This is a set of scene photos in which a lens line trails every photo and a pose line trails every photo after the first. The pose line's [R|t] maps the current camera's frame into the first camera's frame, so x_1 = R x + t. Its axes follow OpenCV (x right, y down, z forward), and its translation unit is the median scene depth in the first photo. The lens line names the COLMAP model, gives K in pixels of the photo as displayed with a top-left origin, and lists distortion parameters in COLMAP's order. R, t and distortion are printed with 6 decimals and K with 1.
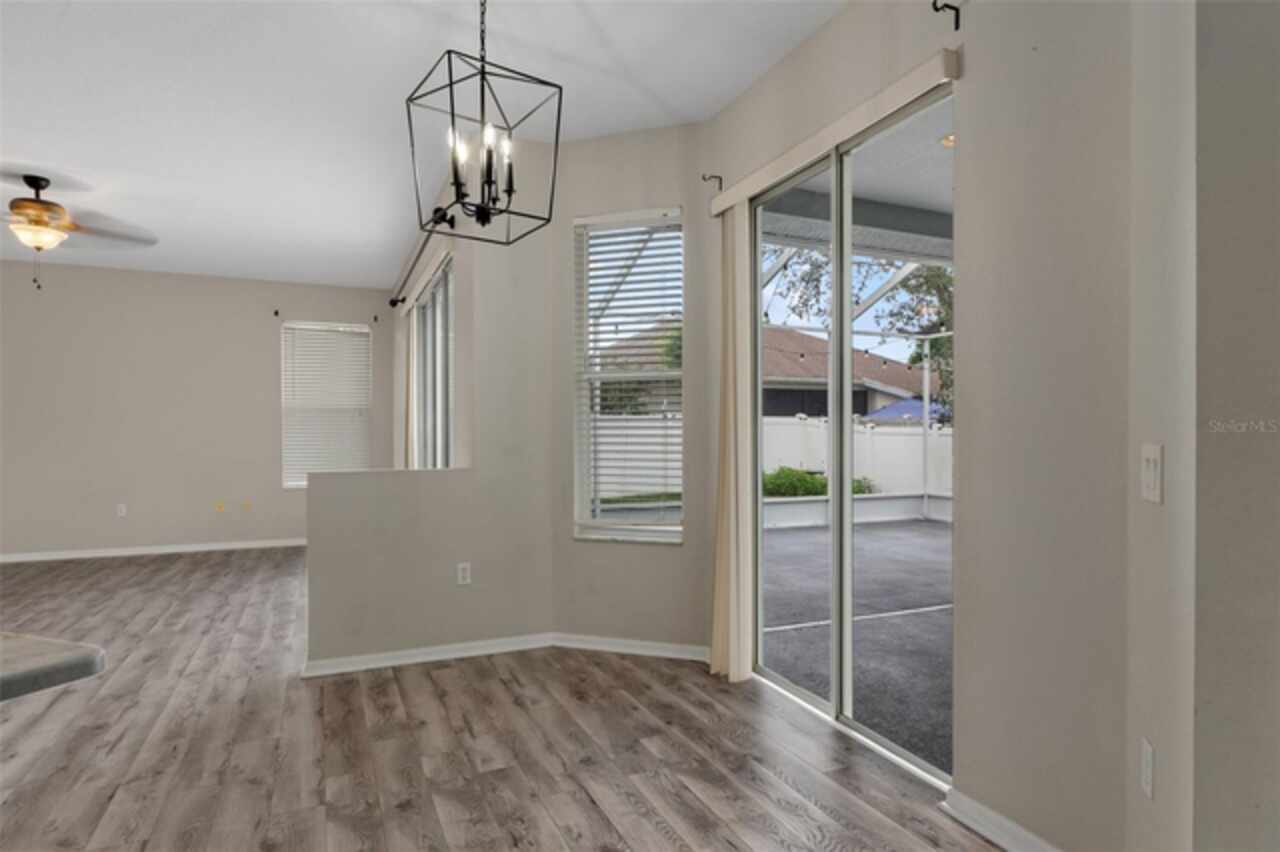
lens RADIAL K [[721.2, 0, 646.4], [0, 721.2, 439.6], [0, 0, 1]] dist [0.000390, 0.000164]
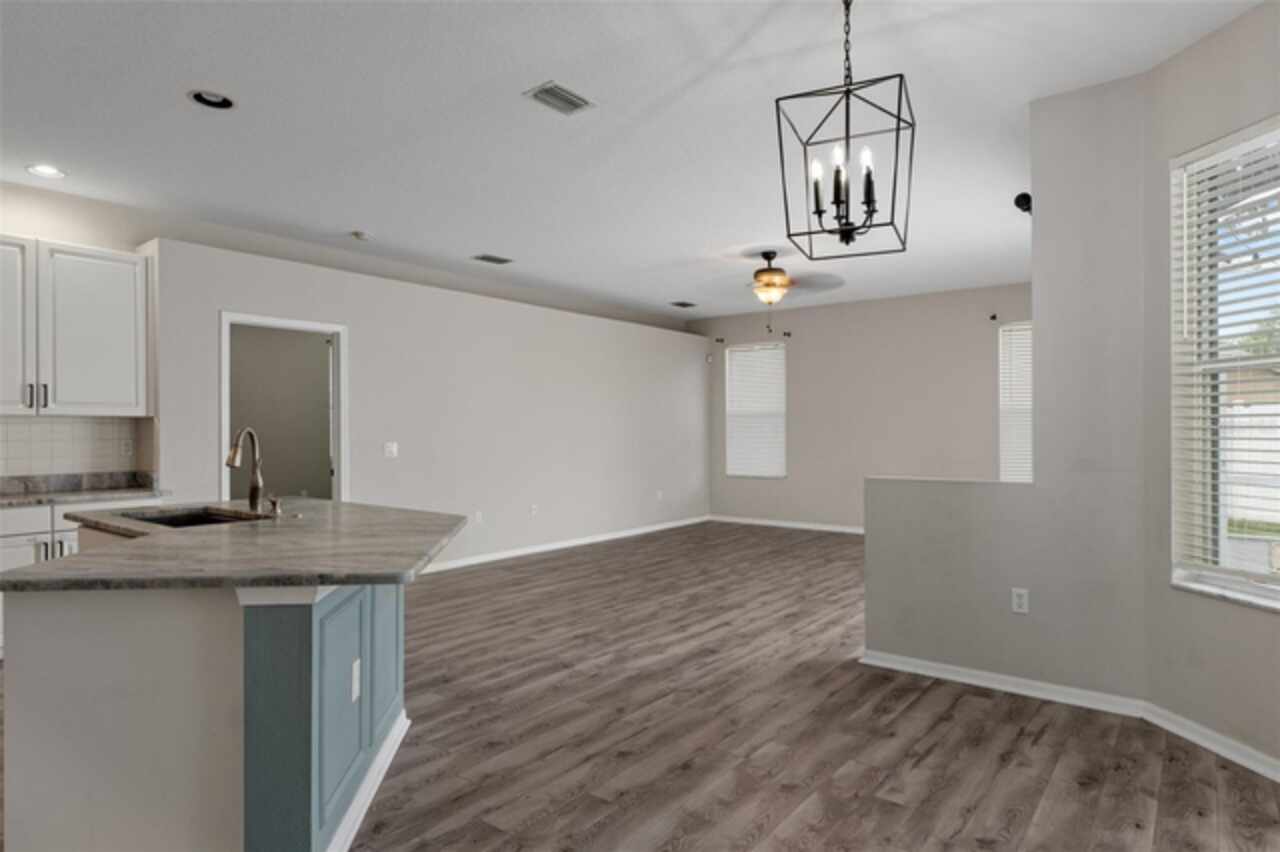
lens RADIAL K [[719.9, 0, 646.1], [0, 719.9, 431.2], [0, 0, 1]] dist [0.001126, -0.001206]
pose [[0.475768, 0.001206, -0.879570, 0.359281], [-0.005126, 0.999986, -0.001402, -0.023326], [0.879556, 0.005176, 0.475767, 0.193139]]
